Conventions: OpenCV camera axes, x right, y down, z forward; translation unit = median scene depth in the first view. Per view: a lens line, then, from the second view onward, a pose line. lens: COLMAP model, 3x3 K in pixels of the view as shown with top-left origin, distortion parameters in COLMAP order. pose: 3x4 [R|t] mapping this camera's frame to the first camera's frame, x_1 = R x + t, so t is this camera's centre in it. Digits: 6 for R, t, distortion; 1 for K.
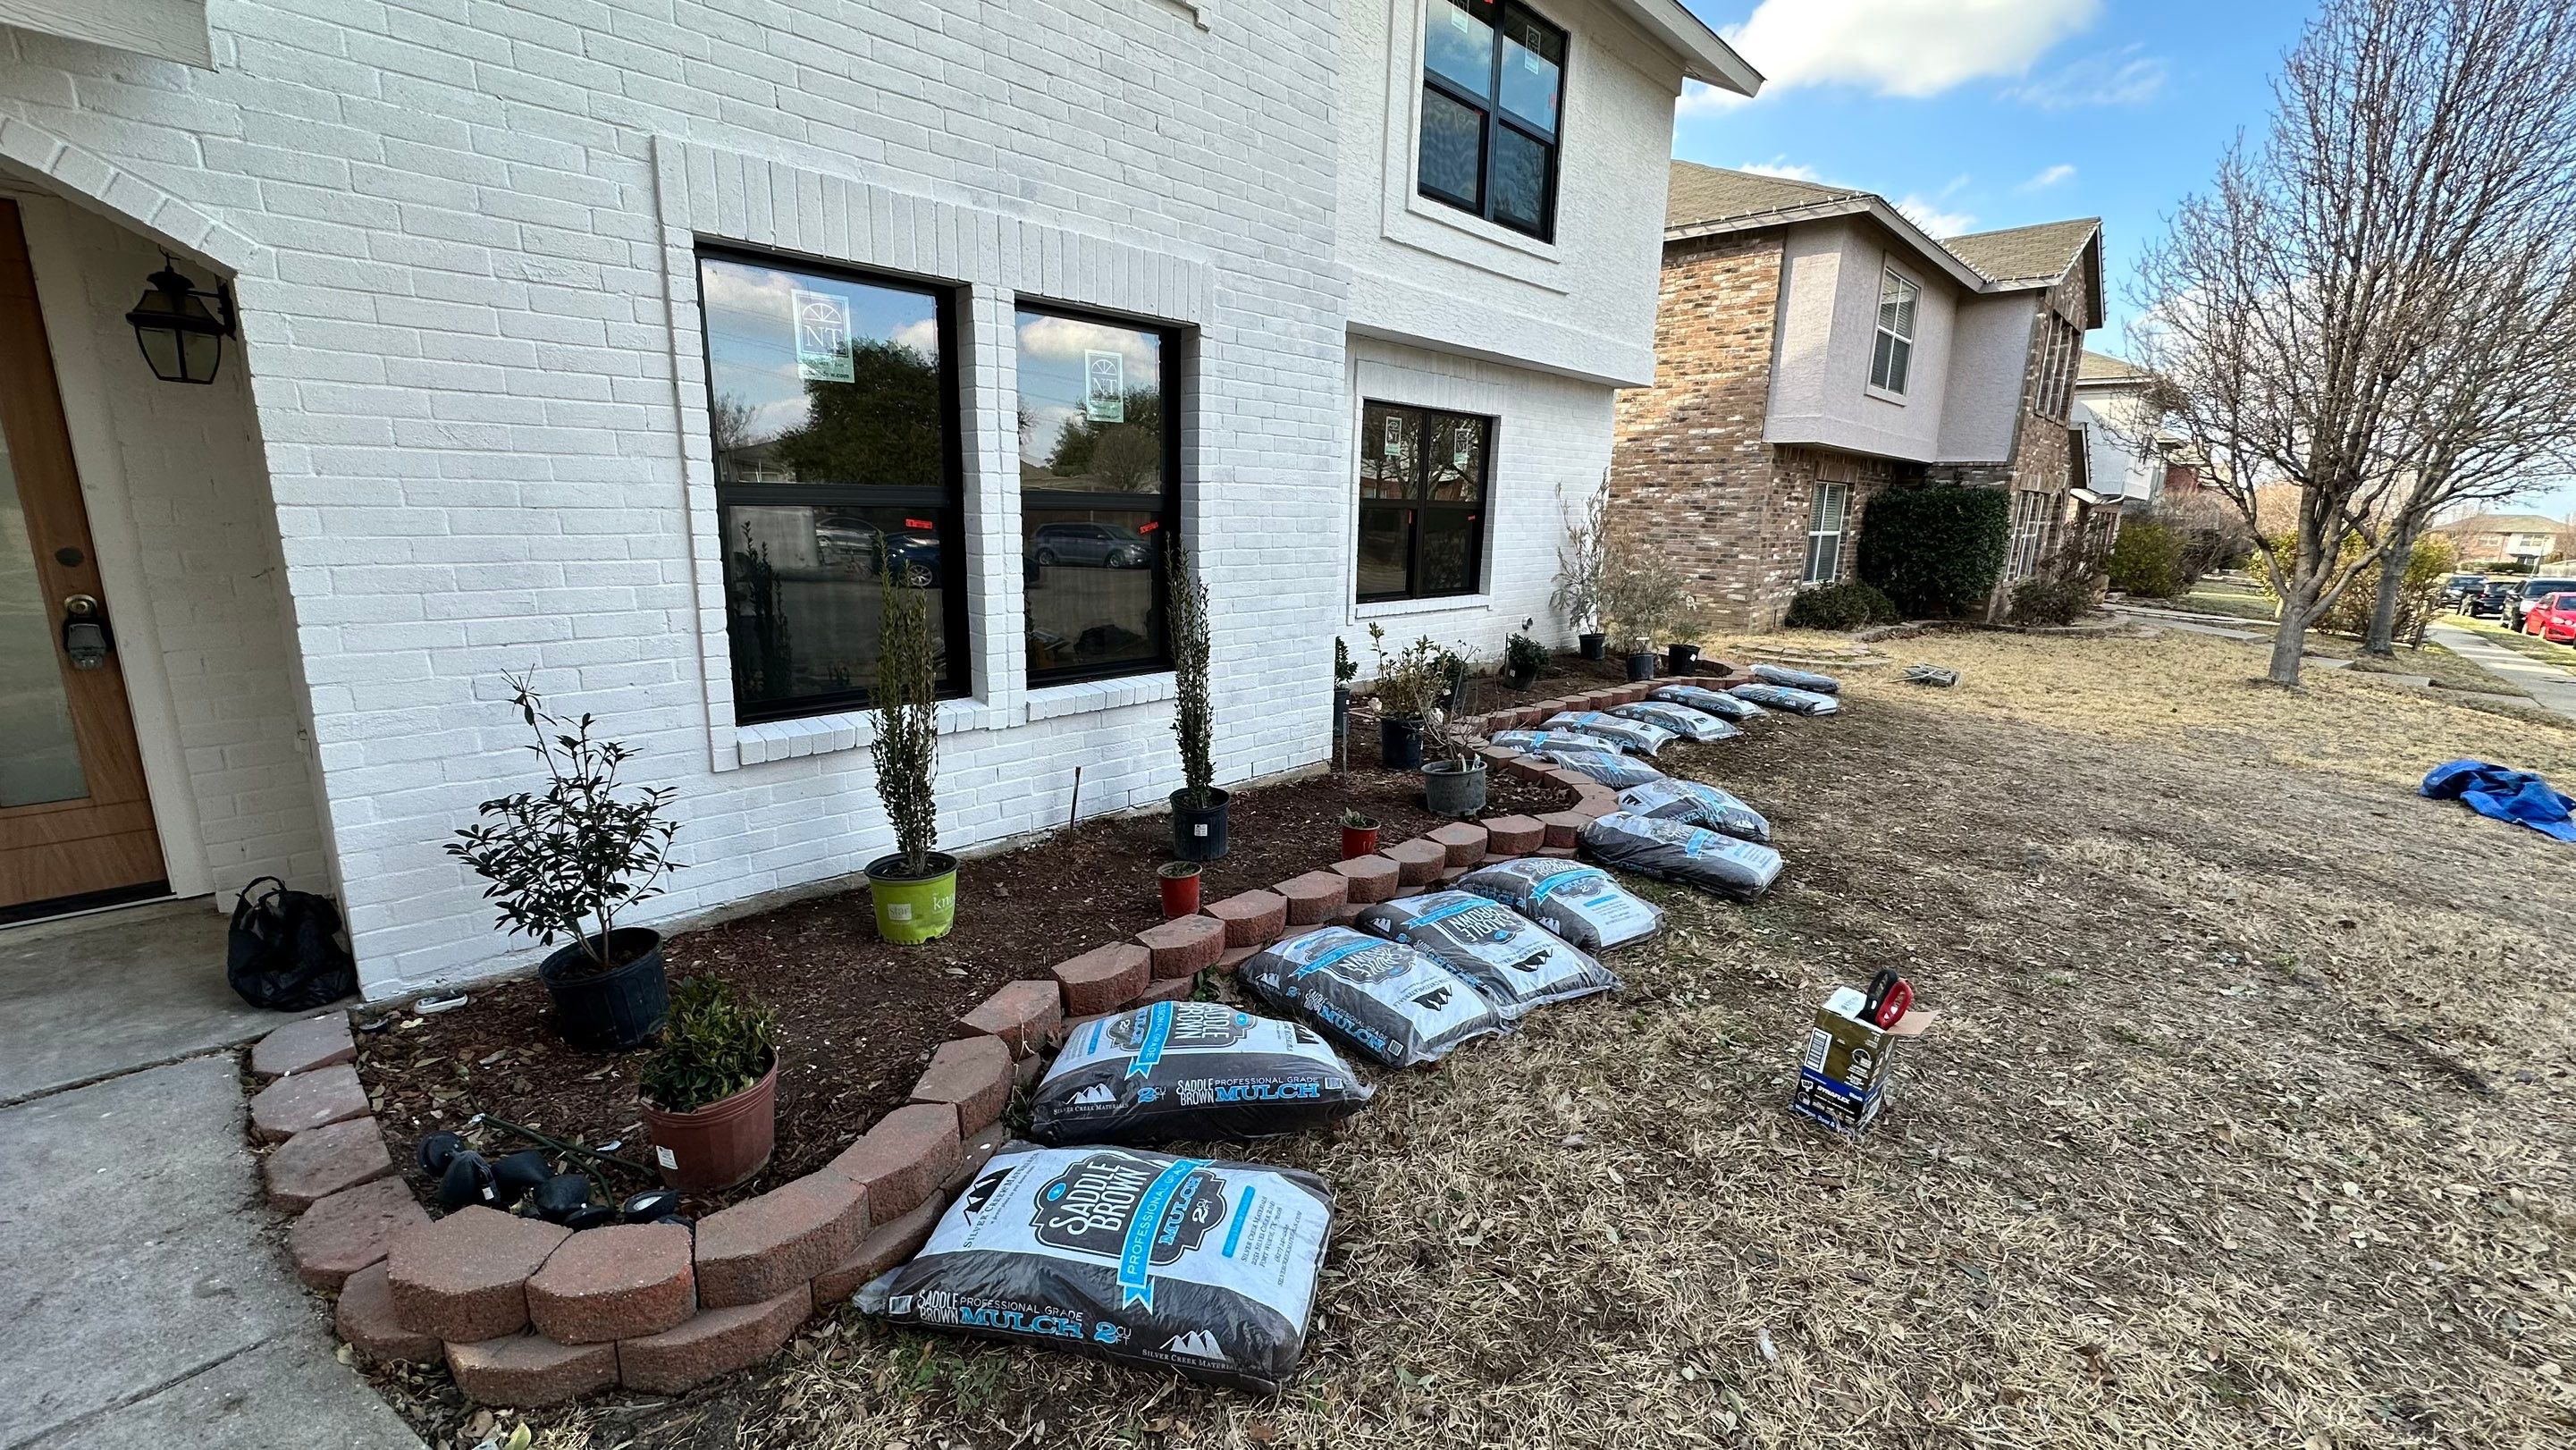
lens RADIAL K [[1011.1, 0, 1273.7], [0, 1011.1, 724.0], [0, 0, 1]] dist [-0.000591, 0.000003]
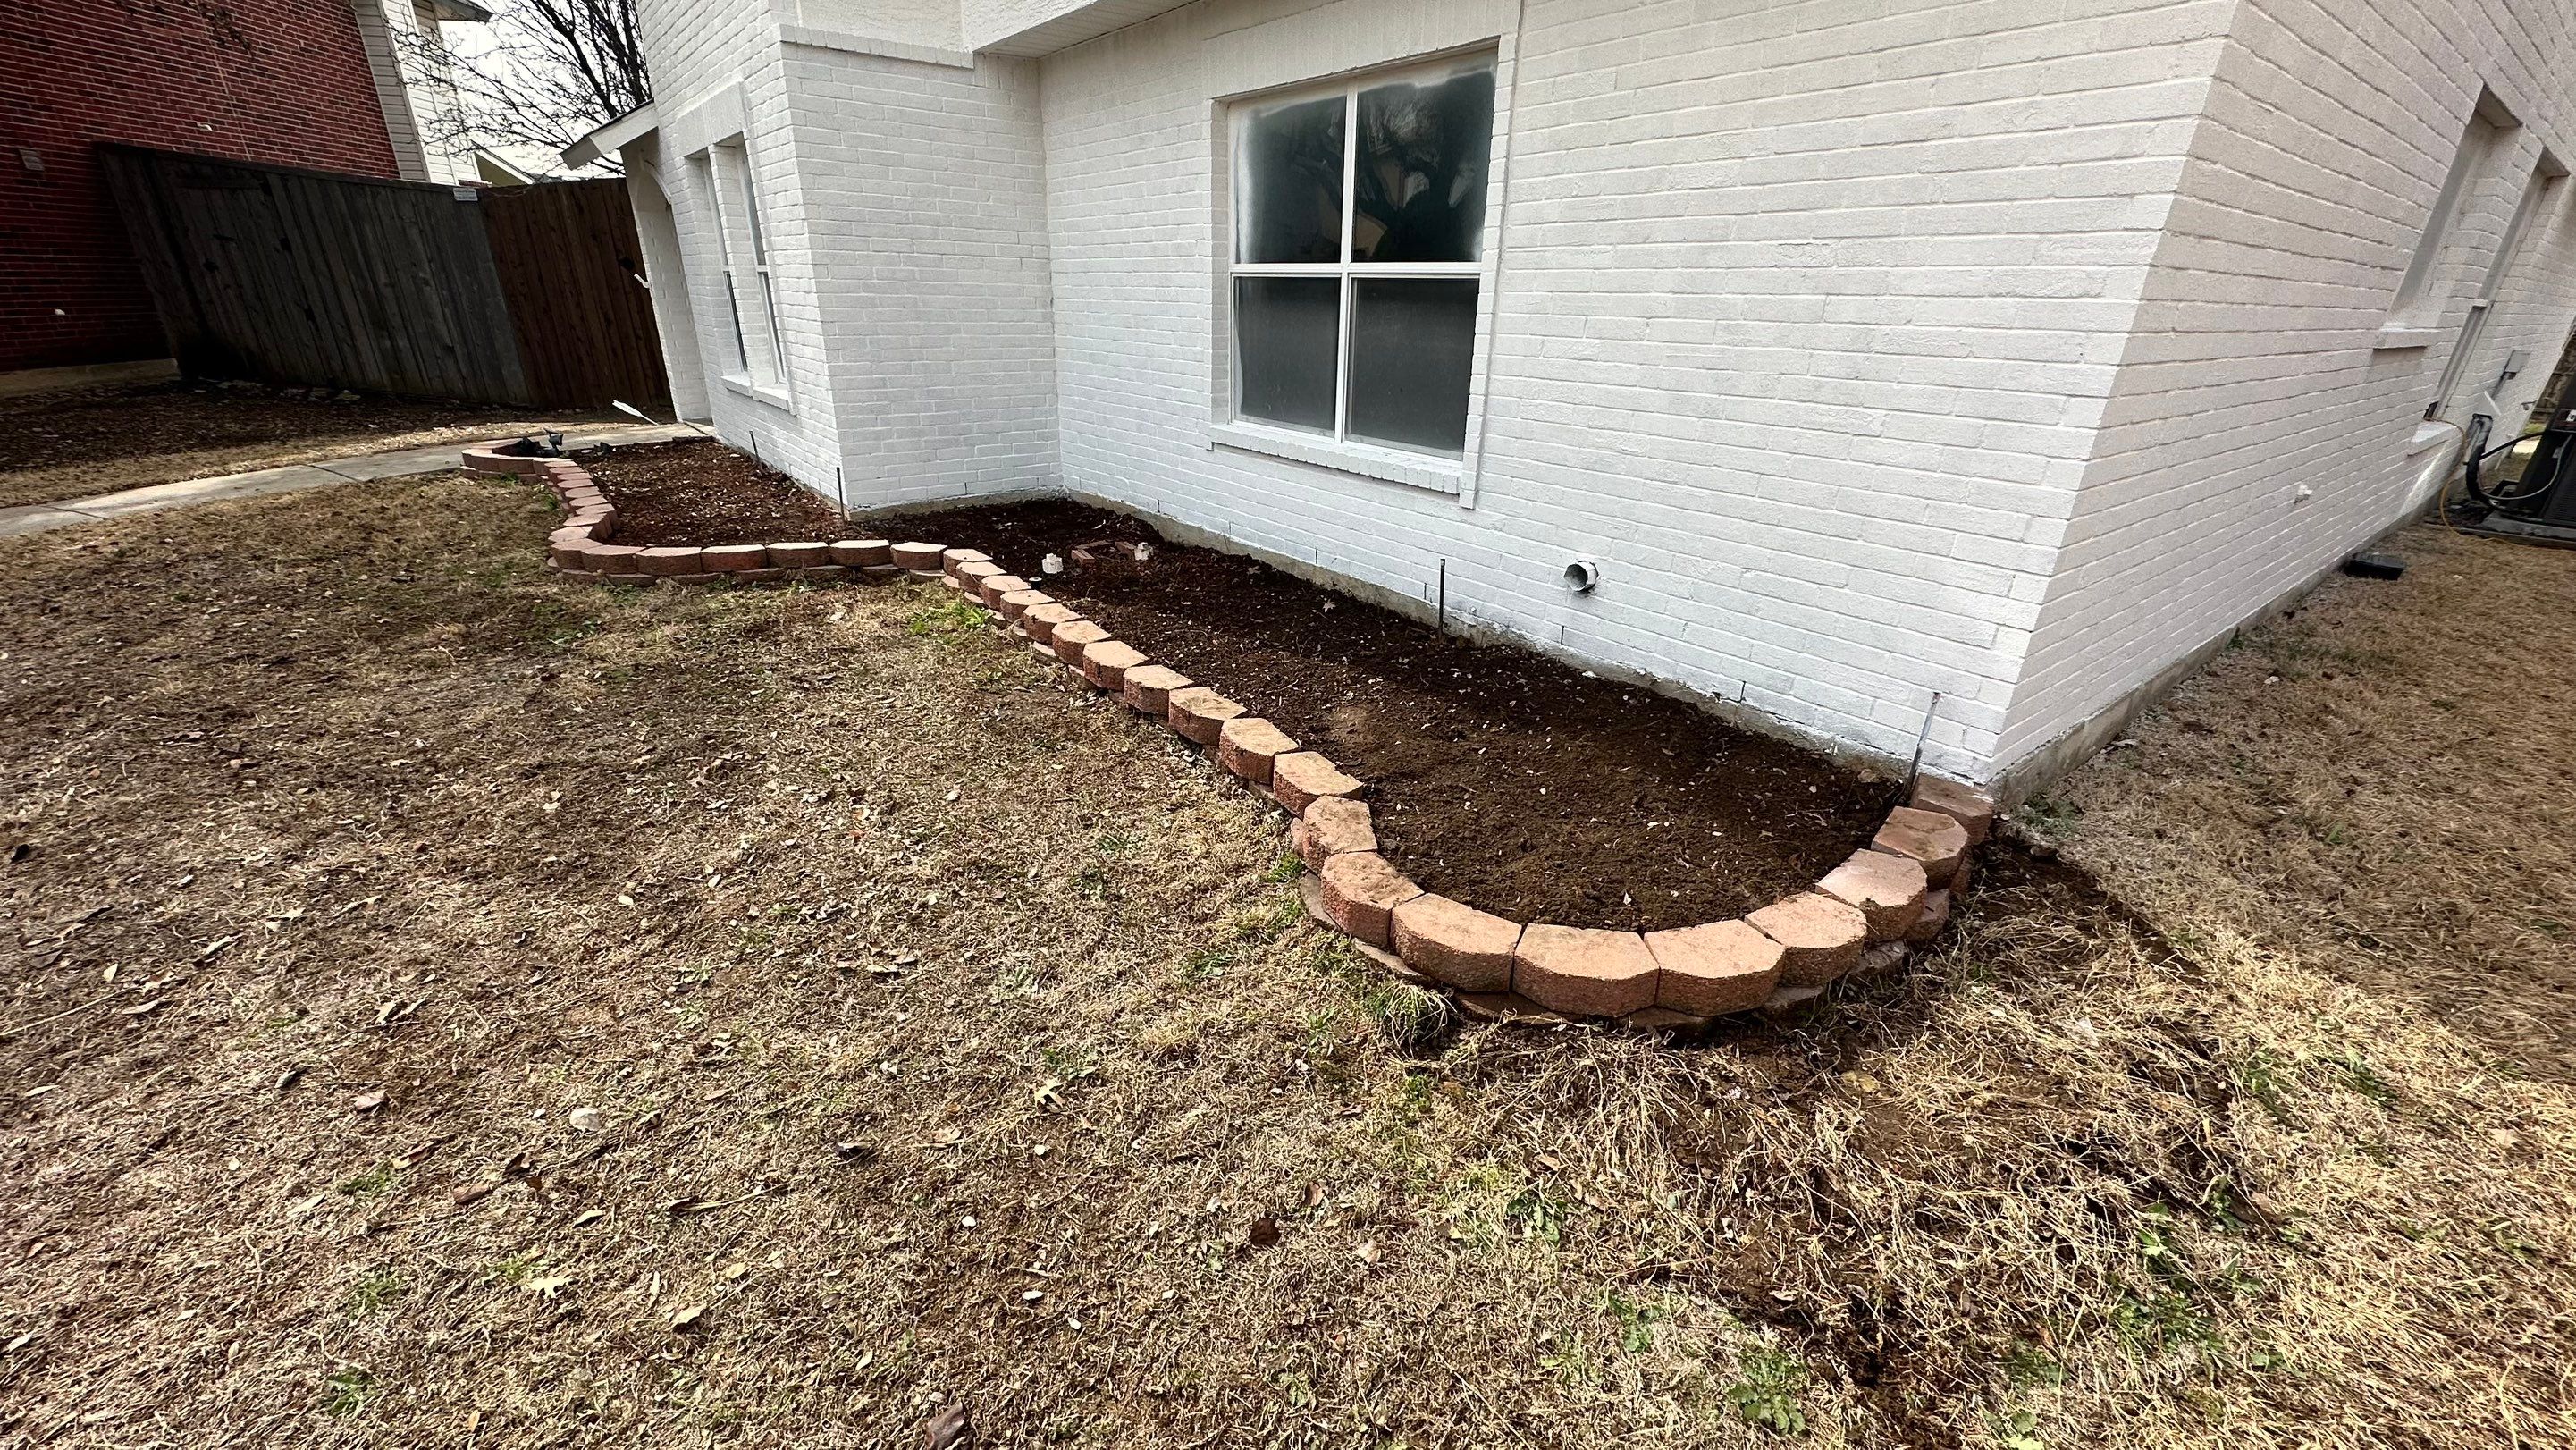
lens RADIAL K [[1012.1, 0, 1273.7], [0, 1012.1, 724.7], [0, 0, 1]] dist [-0.003246, 0.000373]
pose [[-0.137583, 0.380249, -0.914594, 0.518610], [-0.219916, 0.888601, 0.402524, -0.143408], [0.965768, 0.256514, -0.038633, 0.714570]]
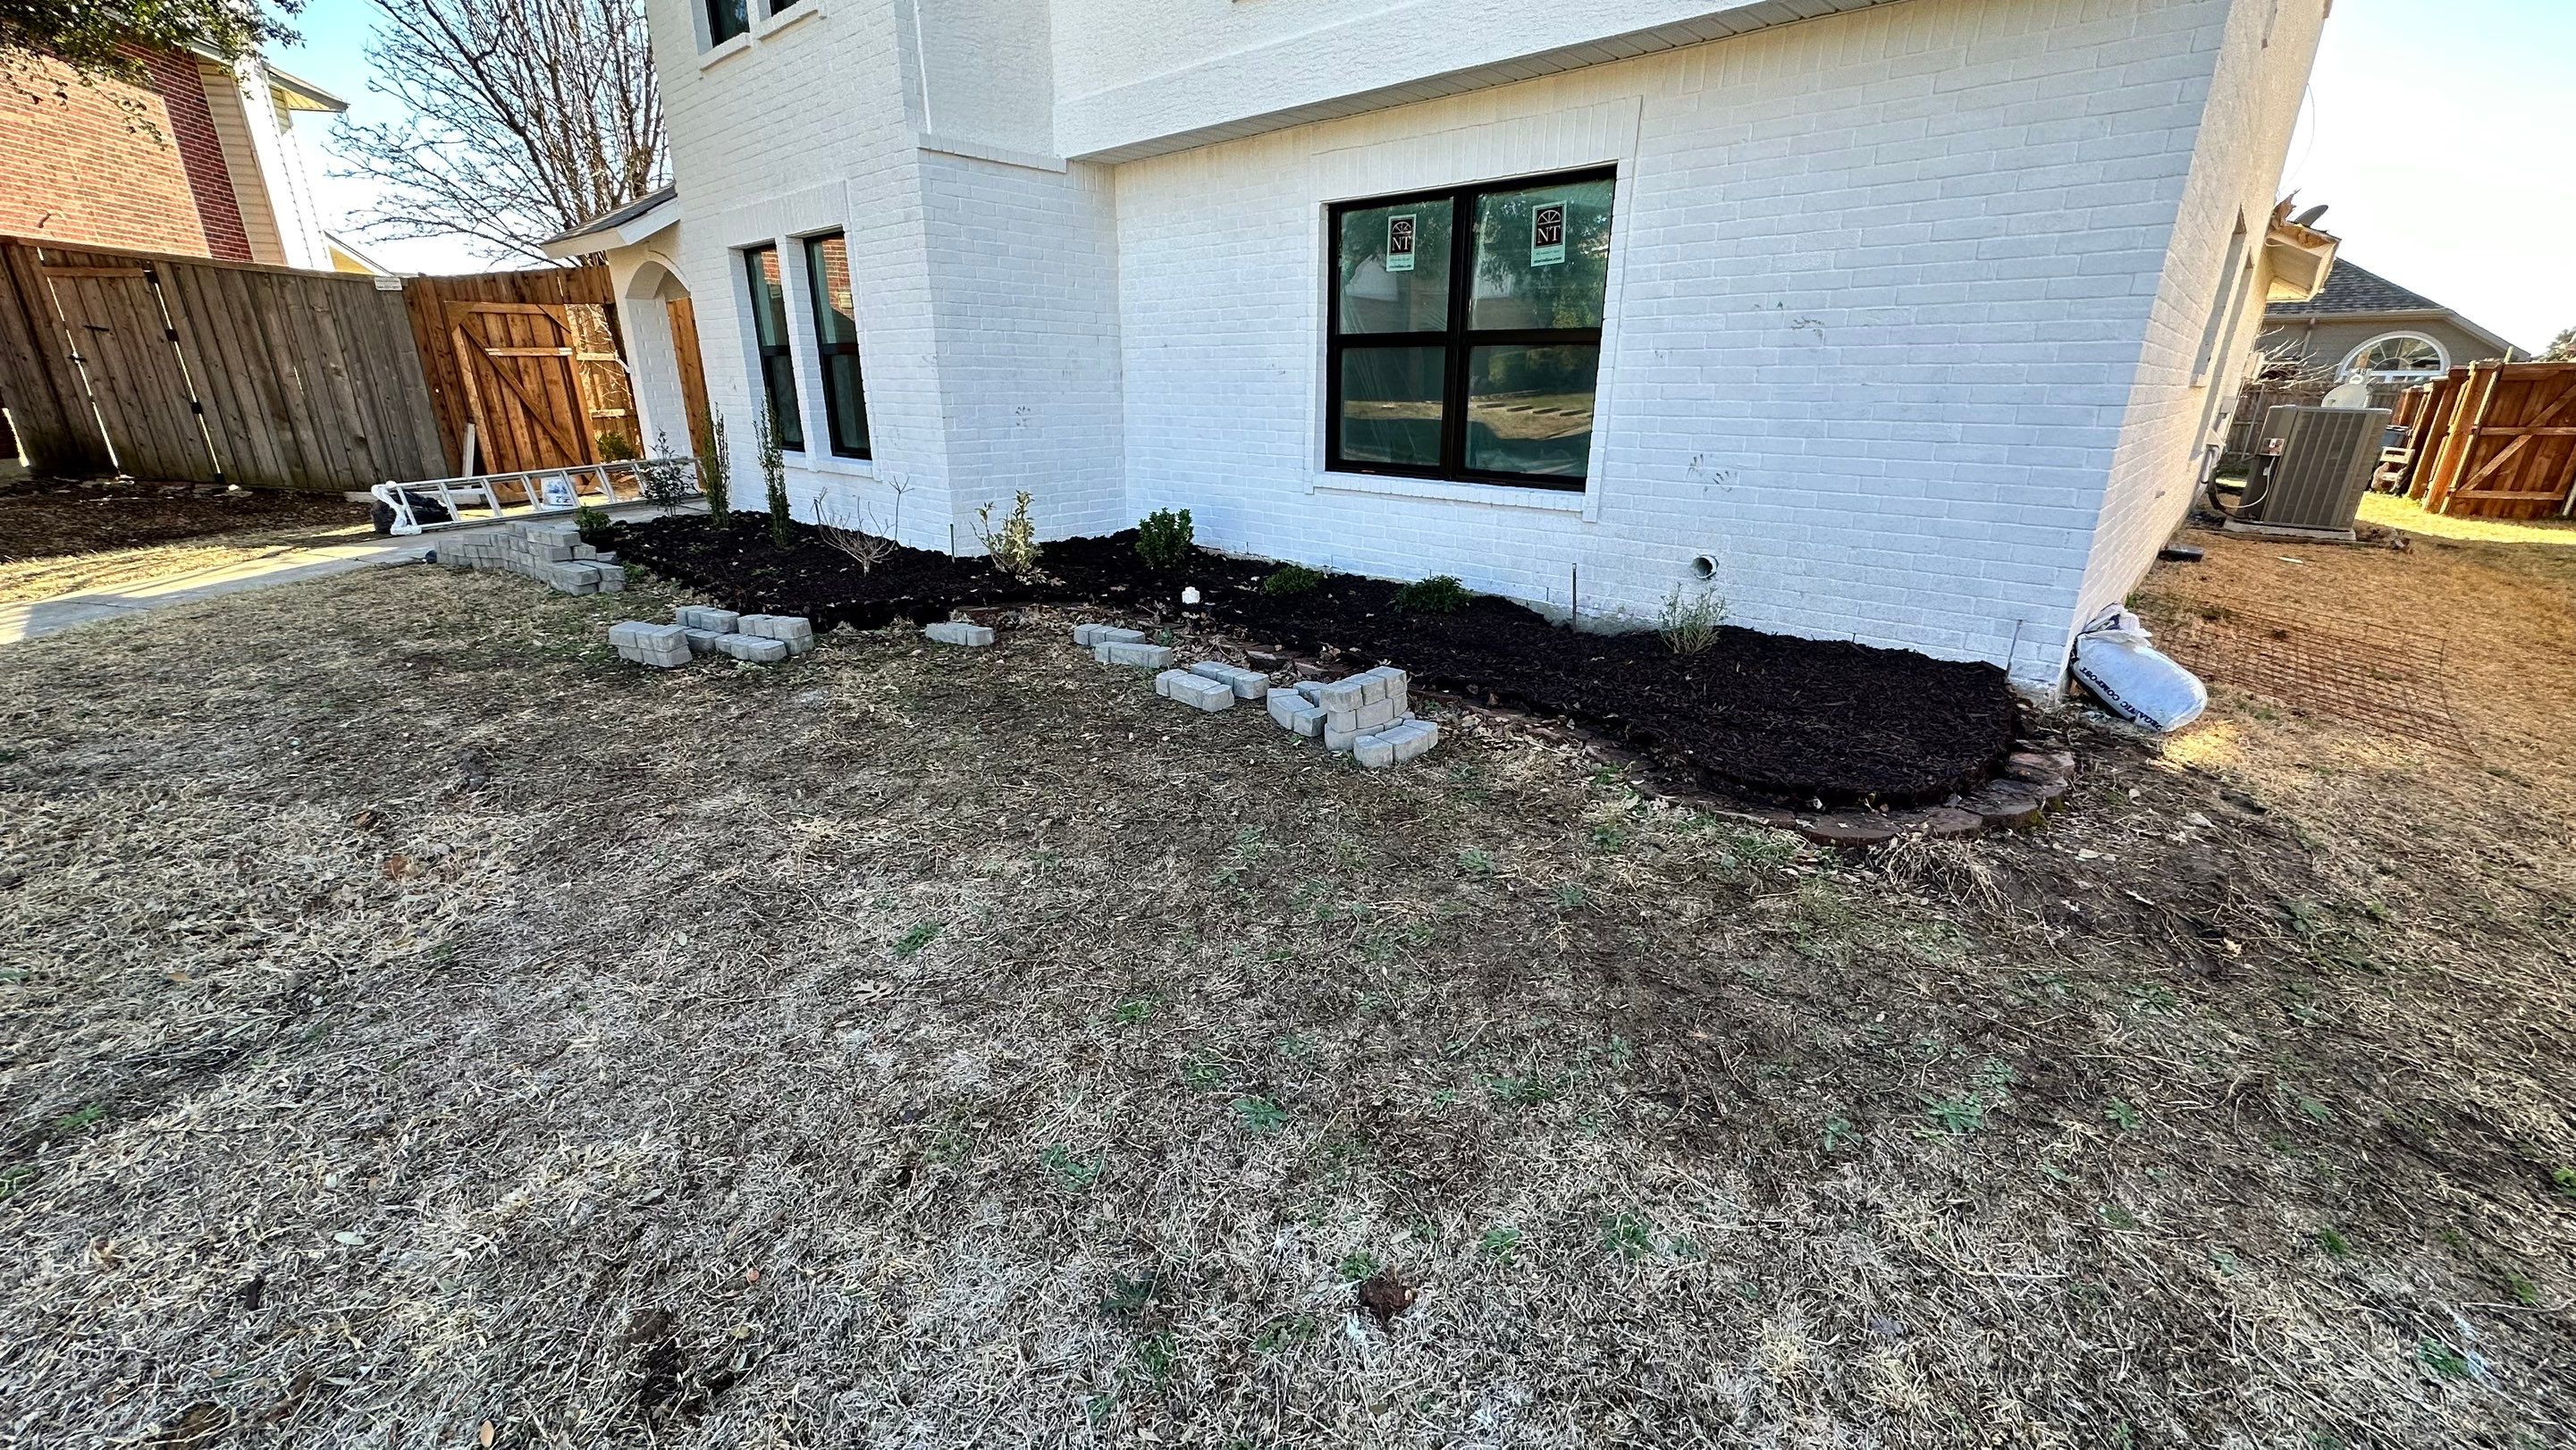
lens RADIAL K [[1012.1, 0, 1273.7], [0, 1012.1, 724.7], [0, 0, 1]] dist [-0.003246, 0.000373]
pose [[0.029119, 0.312755, -0.949387, 0.594487], [-0.207701, 0.930953, 0.300312, -0.105160], [0.977759, 0.188444, 0.092068, 0.590799]]
